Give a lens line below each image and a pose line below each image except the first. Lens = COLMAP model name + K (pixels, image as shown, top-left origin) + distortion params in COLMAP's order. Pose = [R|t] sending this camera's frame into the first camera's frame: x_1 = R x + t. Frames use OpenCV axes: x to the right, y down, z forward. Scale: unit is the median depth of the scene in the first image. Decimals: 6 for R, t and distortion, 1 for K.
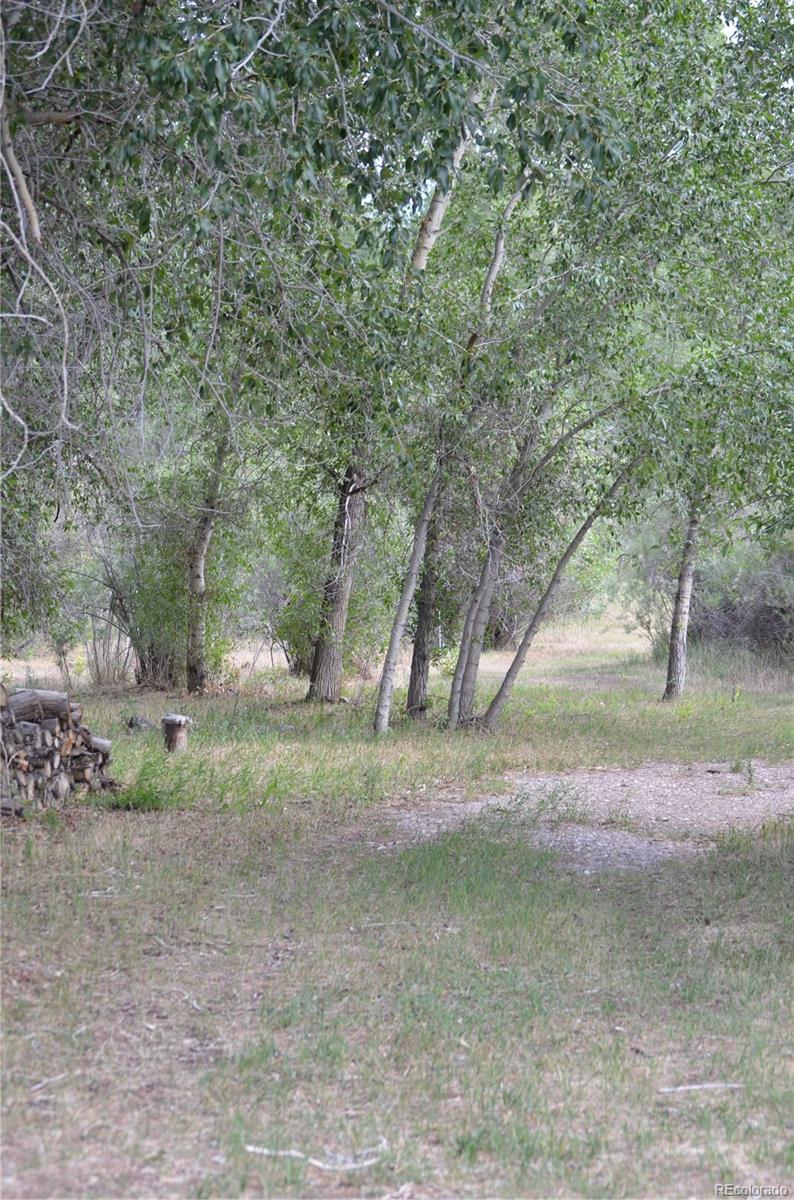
lens RADIAL K [[2809.8, 0, 397.0], [0, 2809.8, 600.2], [0, 0, 1]] dist [0.059312, 0.000000]
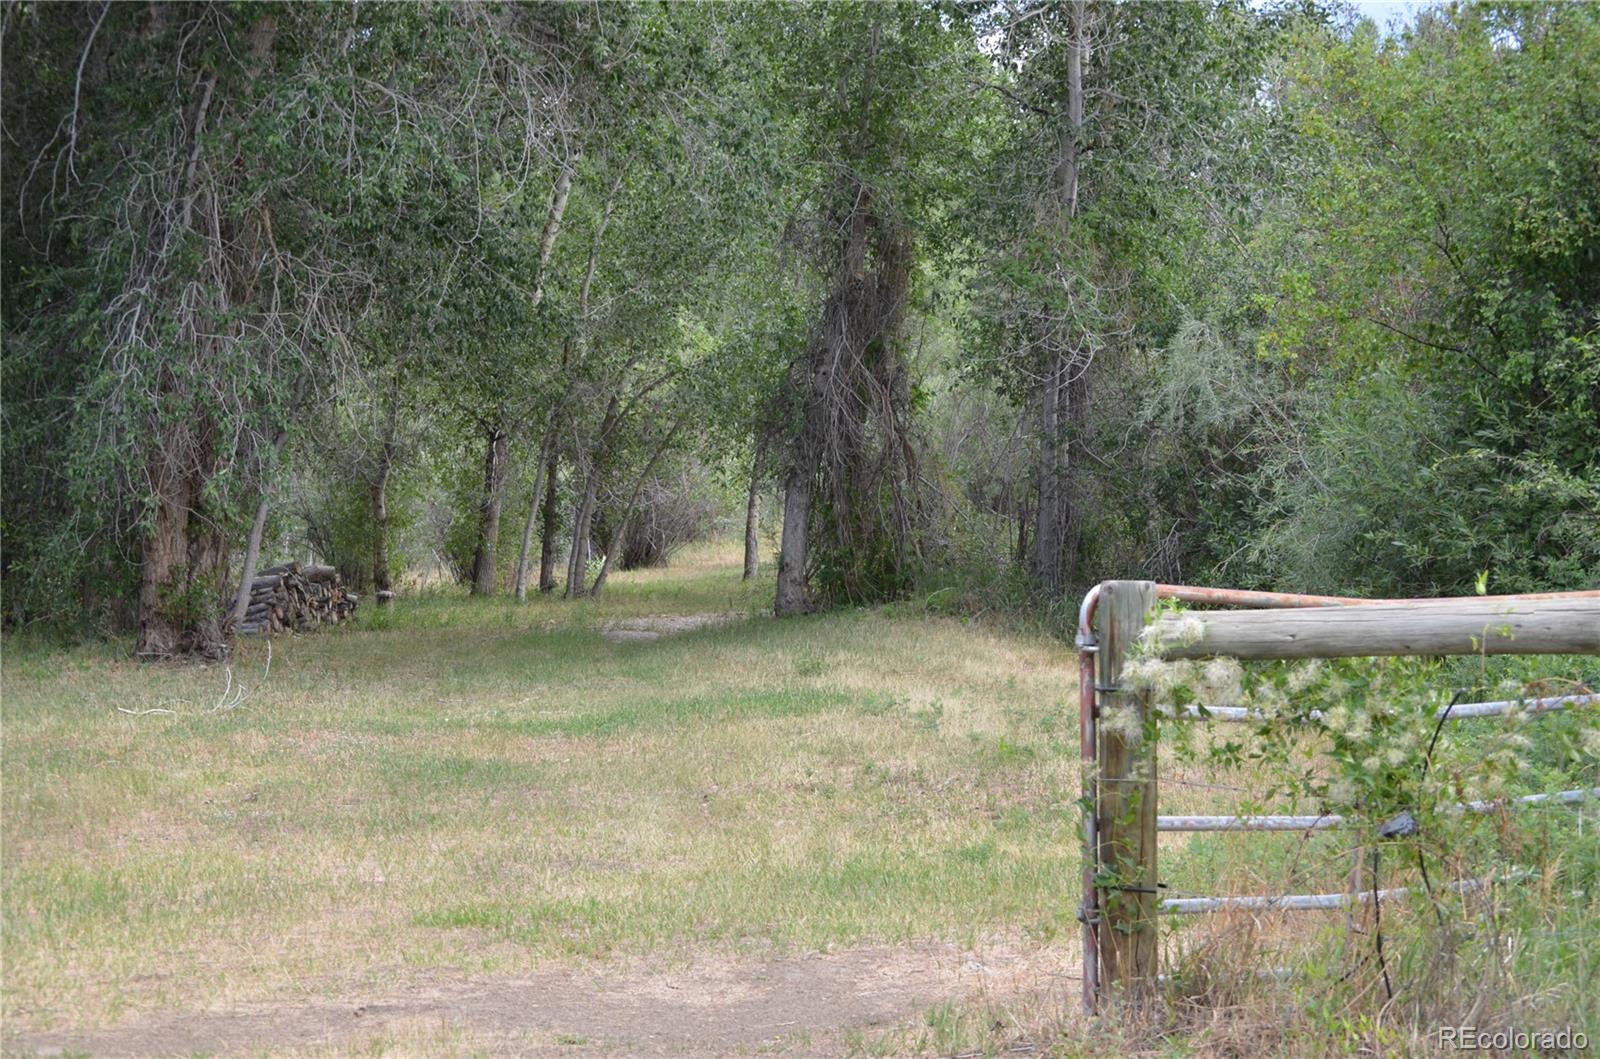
lens RADIAL K [[3746.4, 0, 800.3], [0, 3746.4, 528.7], [0, 0, 1]] dist [0.059312, 0.000000]
pose [[0.997546, -0.040120, 0.057379, 0.021727], [0.040570, 0.999154, -0.006701, 0.021474], [-0.057062, 0.009013, 0.998330, -0.733751]]
